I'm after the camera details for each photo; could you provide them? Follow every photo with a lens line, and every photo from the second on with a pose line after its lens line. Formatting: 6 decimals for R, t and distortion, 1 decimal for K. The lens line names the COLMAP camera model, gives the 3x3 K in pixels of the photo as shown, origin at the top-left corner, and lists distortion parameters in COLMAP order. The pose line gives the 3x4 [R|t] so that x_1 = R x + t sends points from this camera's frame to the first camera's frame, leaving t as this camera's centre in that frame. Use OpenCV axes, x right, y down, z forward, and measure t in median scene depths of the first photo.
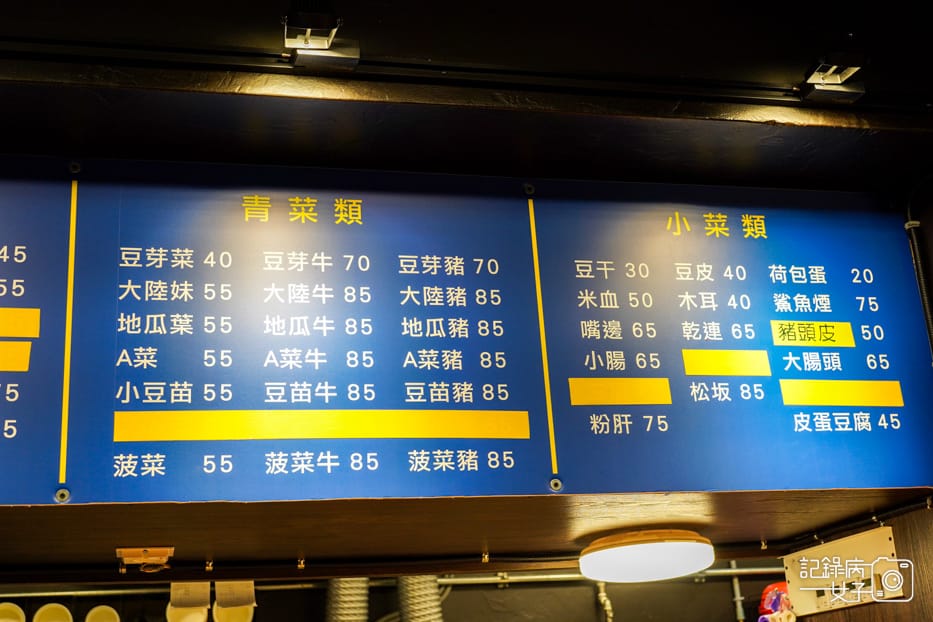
lens RADIAL K [[1256.9, 0, 469.9], [0, 1256.9, 317.9], [0, 0, 1]] dist [0.013898, 0.000000]
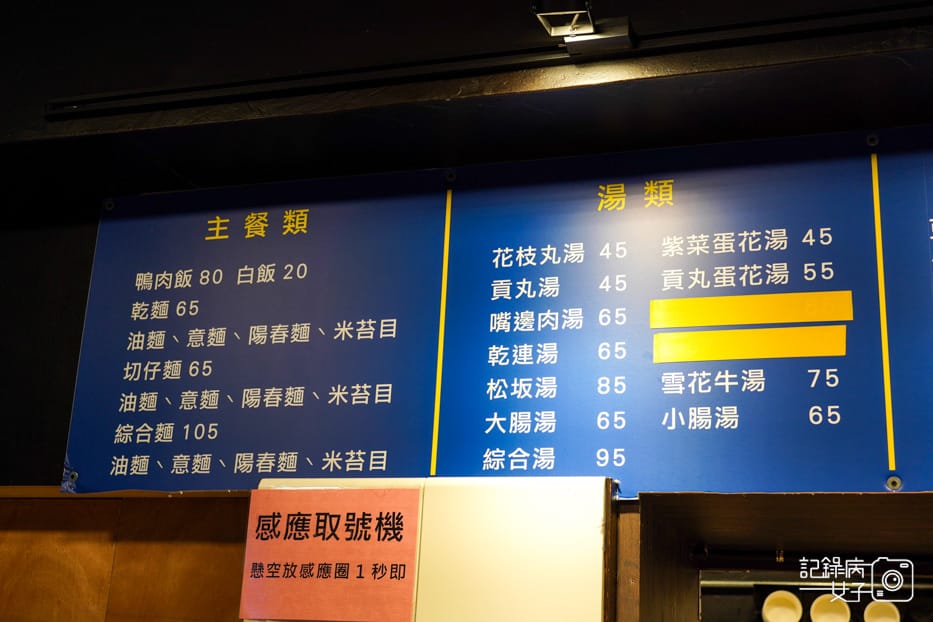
lens RADIAL K [[1314.3, 0, 466.7], [0, 1314.3, 305.2], [0, 0, 1]] dist [-0.011638, 0.000000]
pose [[0.838342, -0.061864, -0.541623, 0.602705], [0.064452, 0.997820, -0.014210, 0.008793], [0.541322, -0.022996, 0.840501, 0.161287]]
